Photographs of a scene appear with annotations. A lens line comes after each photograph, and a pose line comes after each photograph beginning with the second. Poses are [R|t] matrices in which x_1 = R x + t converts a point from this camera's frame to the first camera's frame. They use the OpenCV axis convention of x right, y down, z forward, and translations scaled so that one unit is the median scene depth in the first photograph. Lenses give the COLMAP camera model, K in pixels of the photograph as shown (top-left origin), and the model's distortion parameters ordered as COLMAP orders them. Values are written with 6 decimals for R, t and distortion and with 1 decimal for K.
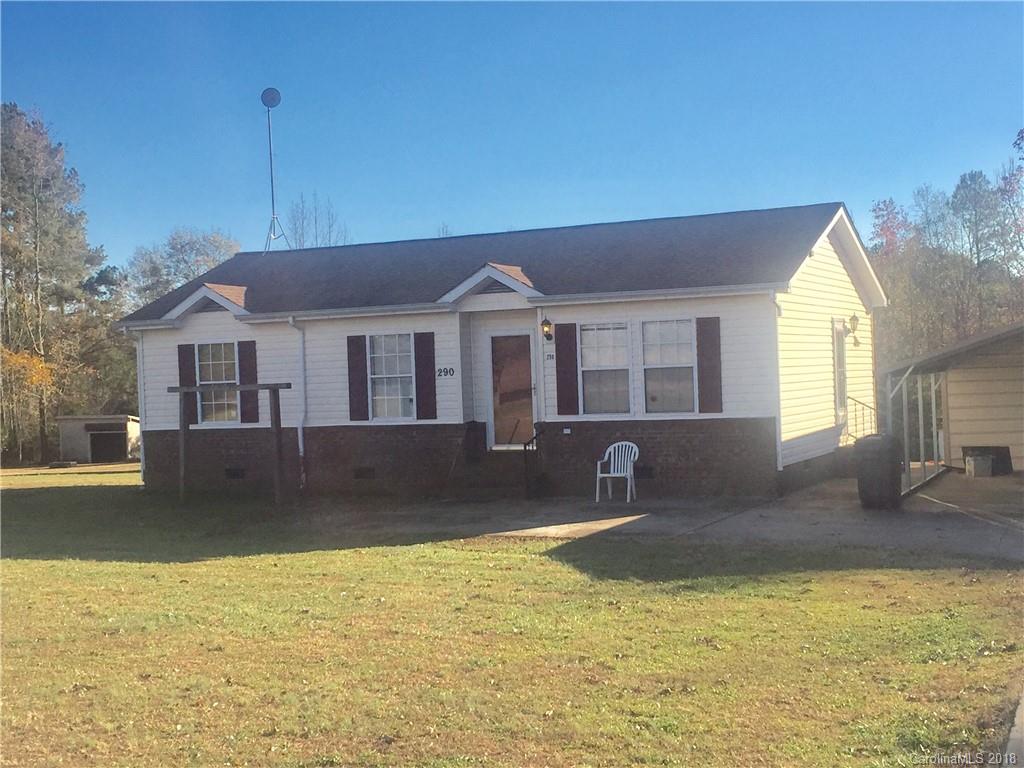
lens RADIAL K [[1415.0, 0, 512.0], [0, 1415.0, 384.0], [0, 0, 1]] dist [0.020608, 0.129197]
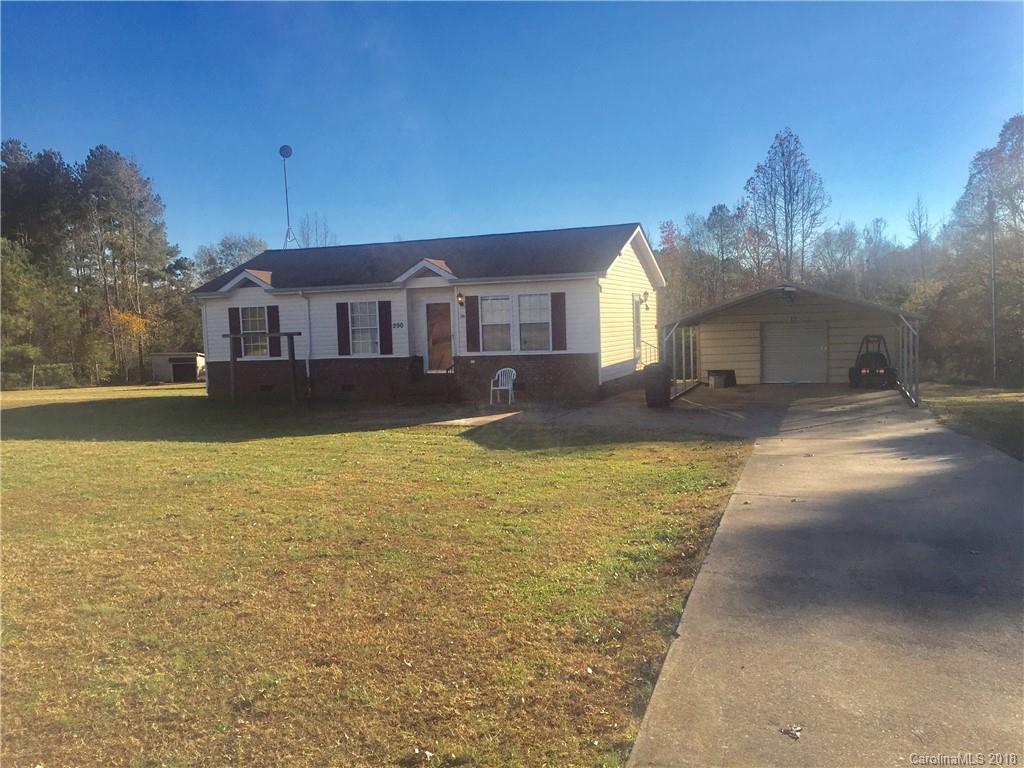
lens RADIAL K [[873.0, 0, 512.0], [0, 873.0, 384.0], [0, 0, 1]] dist [0.049265, -0.004992]
pose [[0.996817, -0.003474, 0.079642, 0.003751], [-0.001111, 0.998347, 0.057461, 0.000969], [-0.079710, -0.057367, 0.995166, -0.013978]]
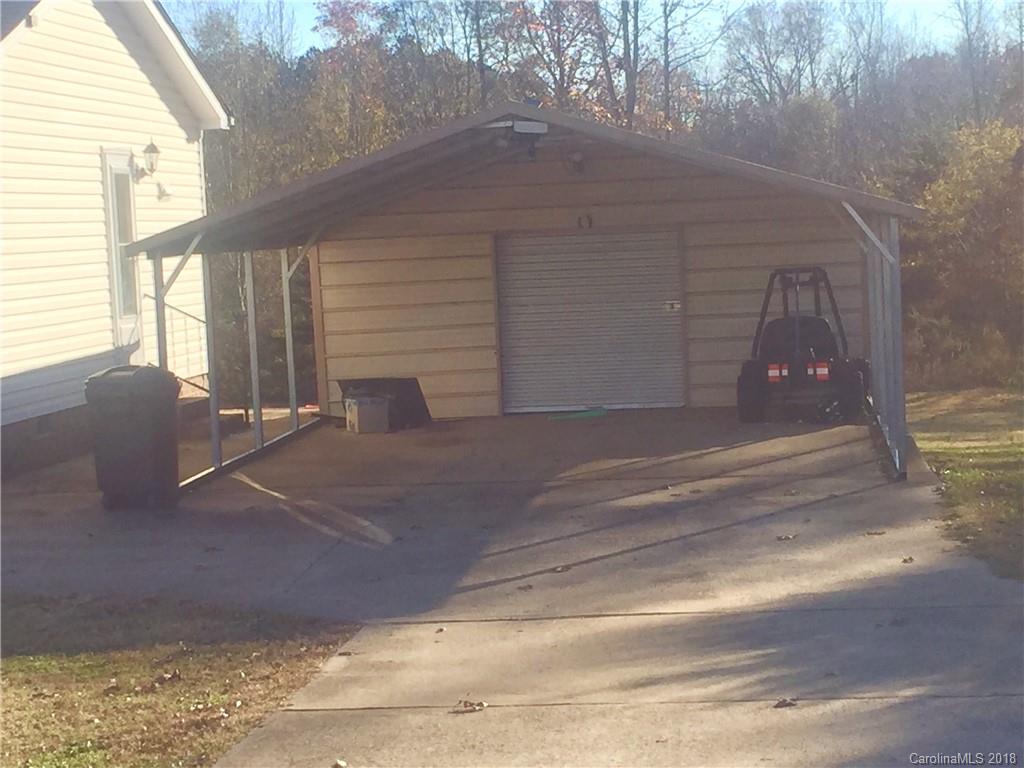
lens RADIAL K [[2265.0, 0, 512.0], [0, 2265.0, 384.0], [0, 0, 1]] dist [0.046071, 0.245294]
pose [[0.954504, -0.030945, 0.296588, 0.125017], [0.016525, 0.998562, 0.051006, 0.001536], [-0.297740, -0.043785, 0.953642, 0.141974]]
